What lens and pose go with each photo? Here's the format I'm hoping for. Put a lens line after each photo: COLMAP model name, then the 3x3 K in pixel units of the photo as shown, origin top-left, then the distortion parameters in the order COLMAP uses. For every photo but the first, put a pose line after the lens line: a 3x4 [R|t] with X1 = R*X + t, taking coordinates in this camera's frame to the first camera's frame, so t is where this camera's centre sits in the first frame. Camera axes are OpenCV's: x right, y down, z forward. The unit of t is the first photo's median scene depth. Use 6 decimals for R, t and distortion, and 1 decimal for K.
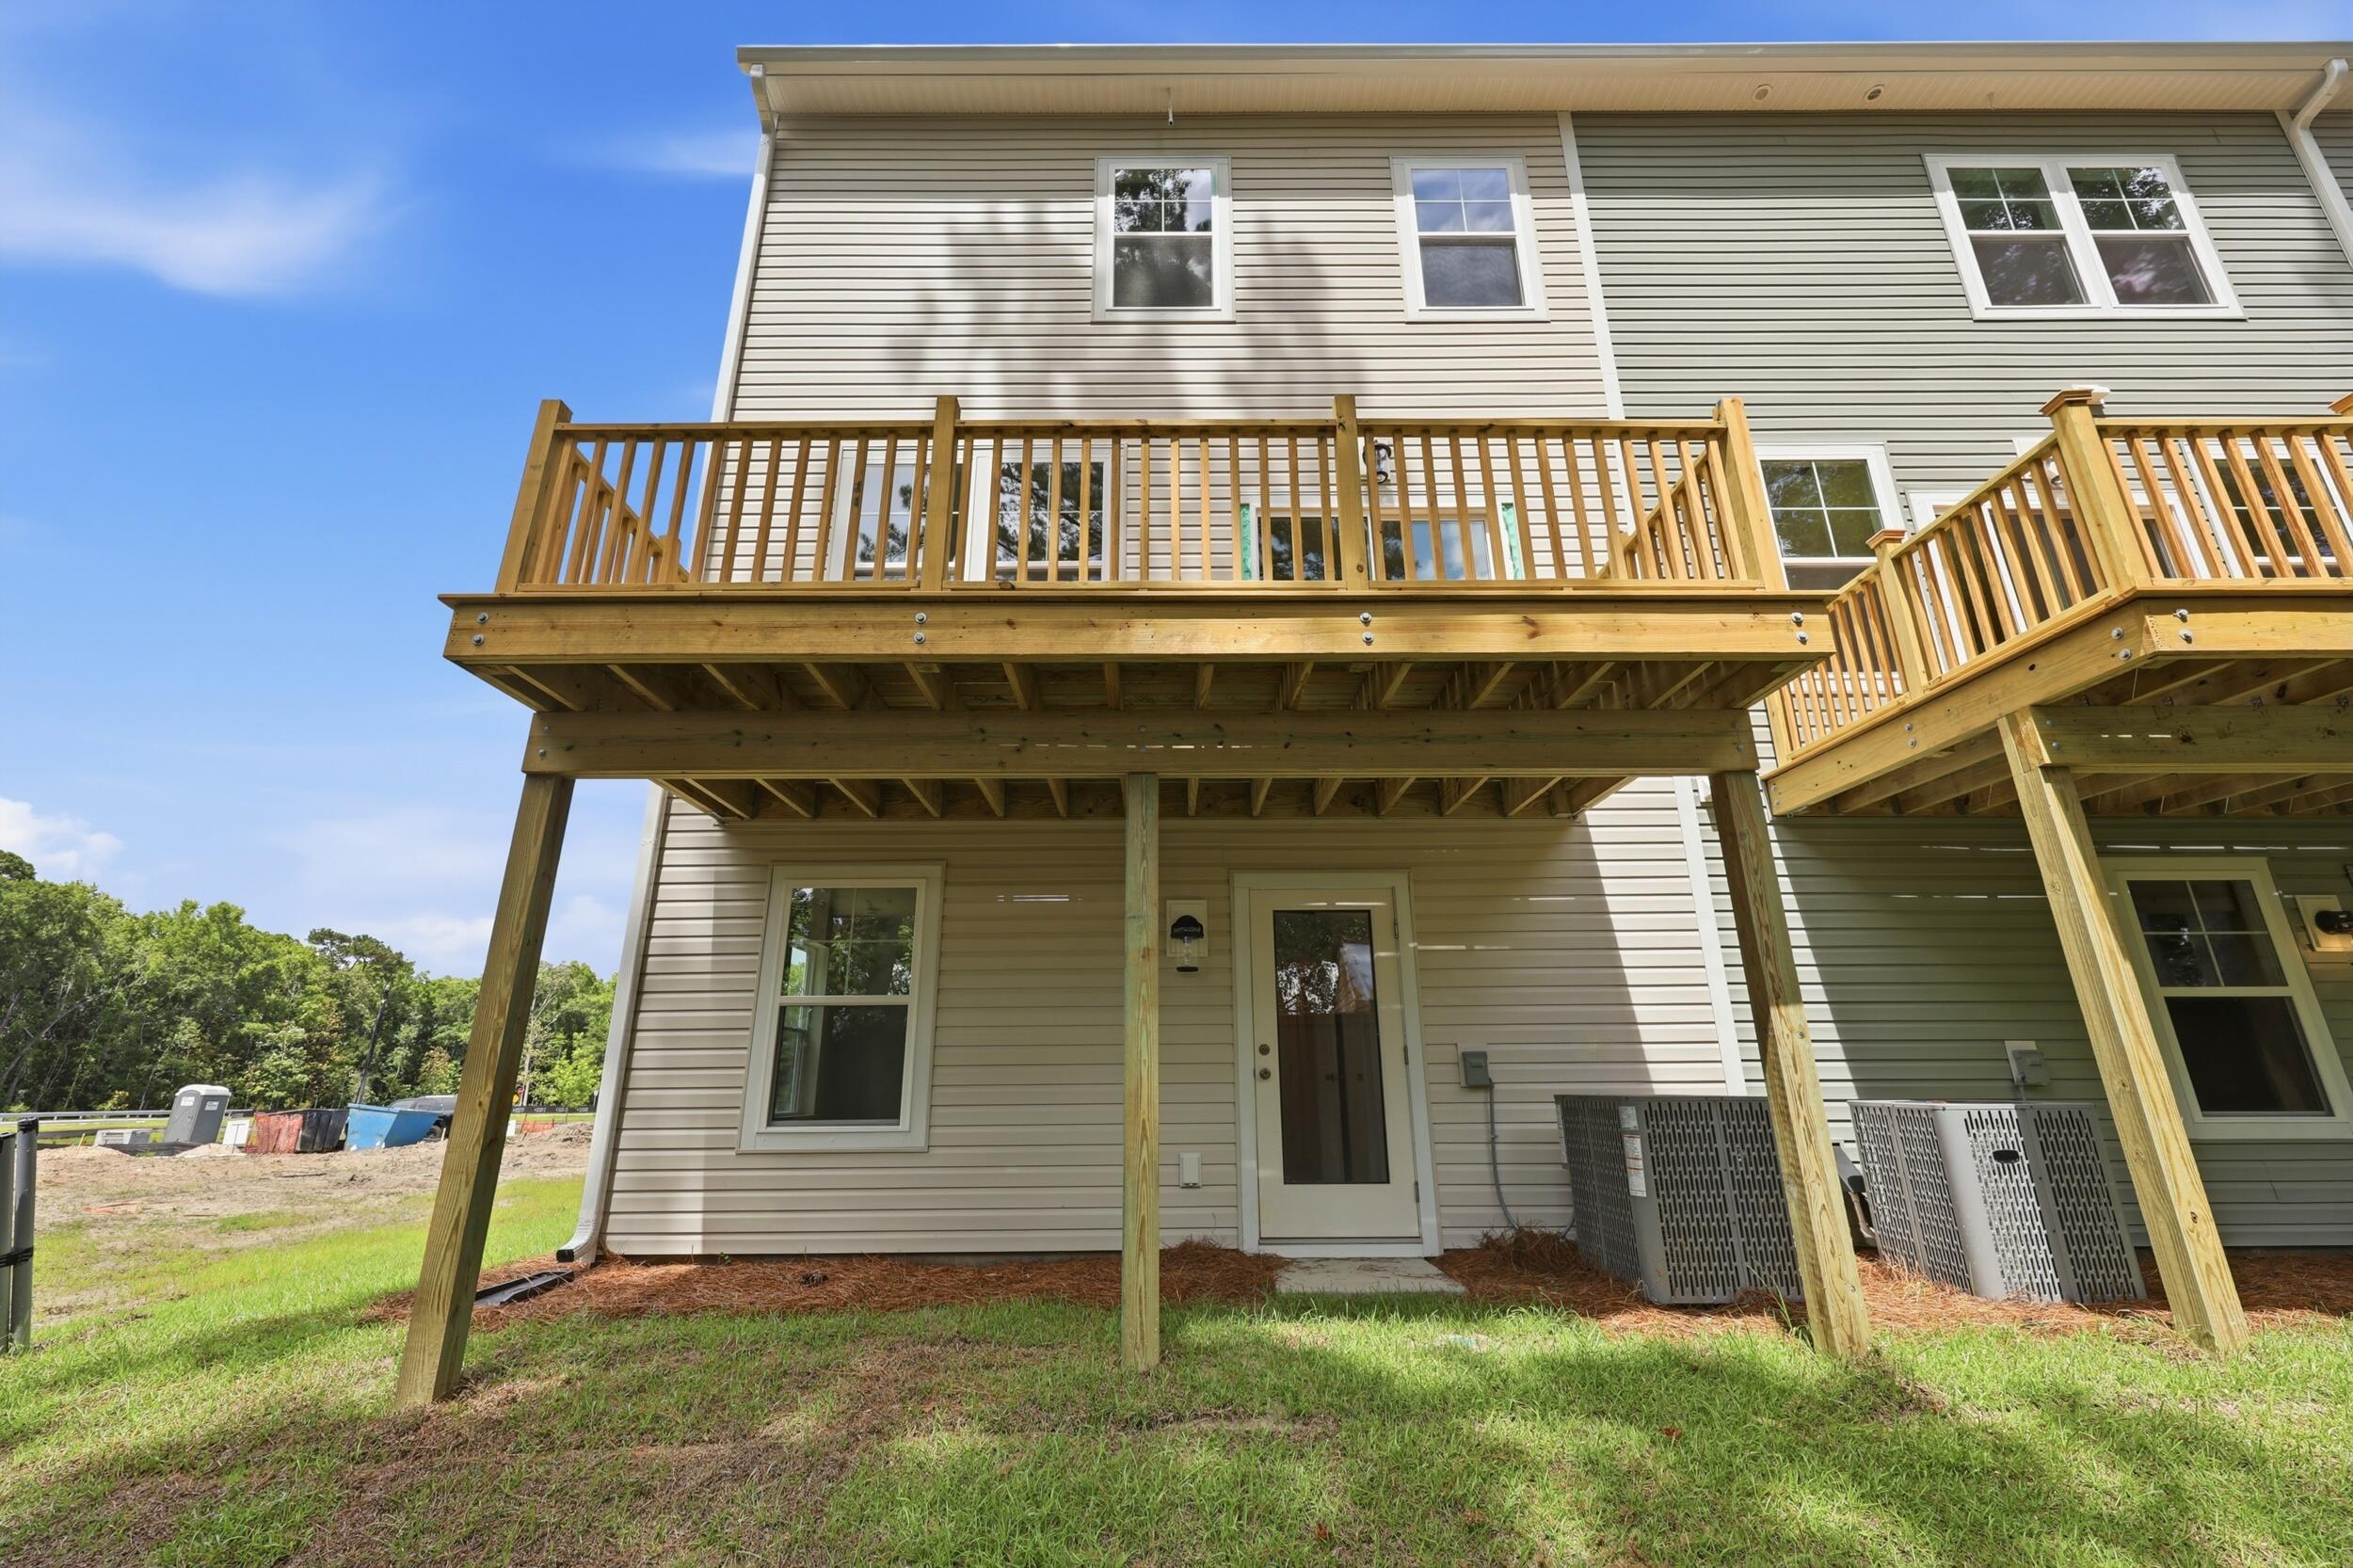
lens RADIAL K [[962.2, 0, 1168.9], [0, 962.2, 771.8], [0, 0, 1]] dist [0.008184, -0.000528]
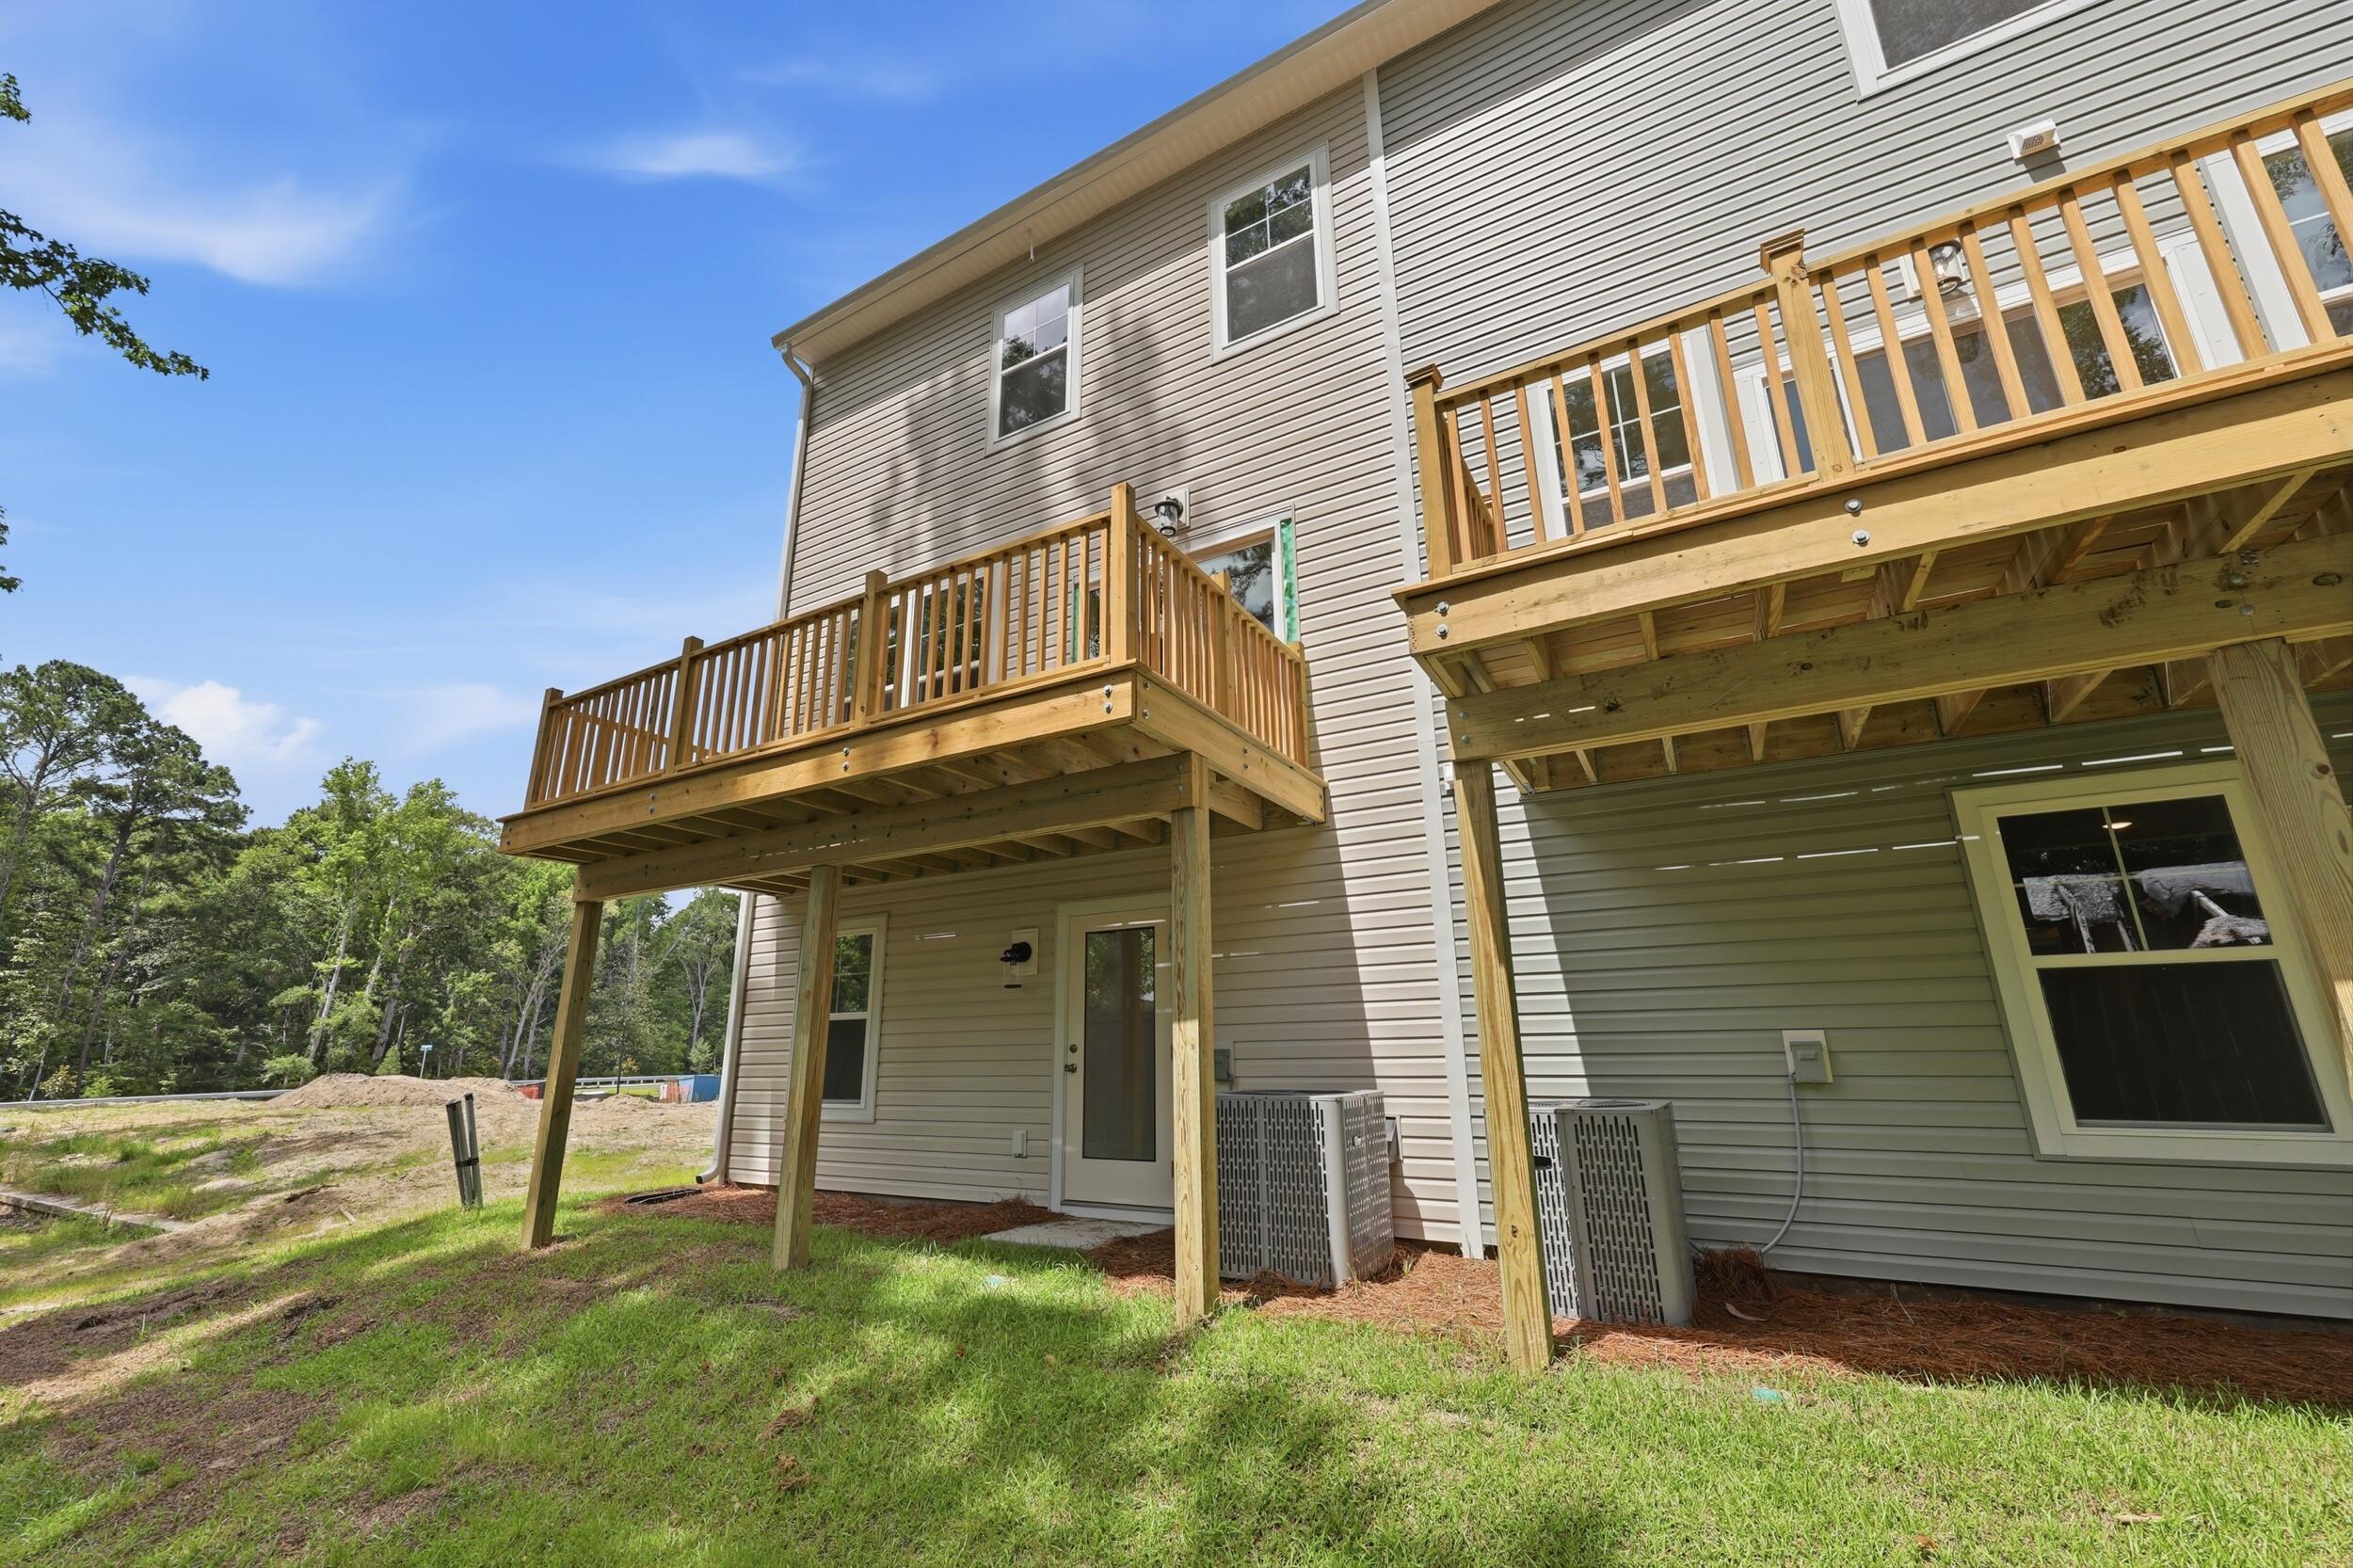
lens RADIAL K [[962.2, 0, 1160.9], [0, 962.2, 770.0], [0, 0, 1]] dist [0.008184, -0.000528]
pose [[0.854452, -0.151448, -0.496966, 0.858380], [0.167450, 0.985801, -0.012516, -0.027111], [0.491805, -0.072523, 0.867680, 0.017902]]
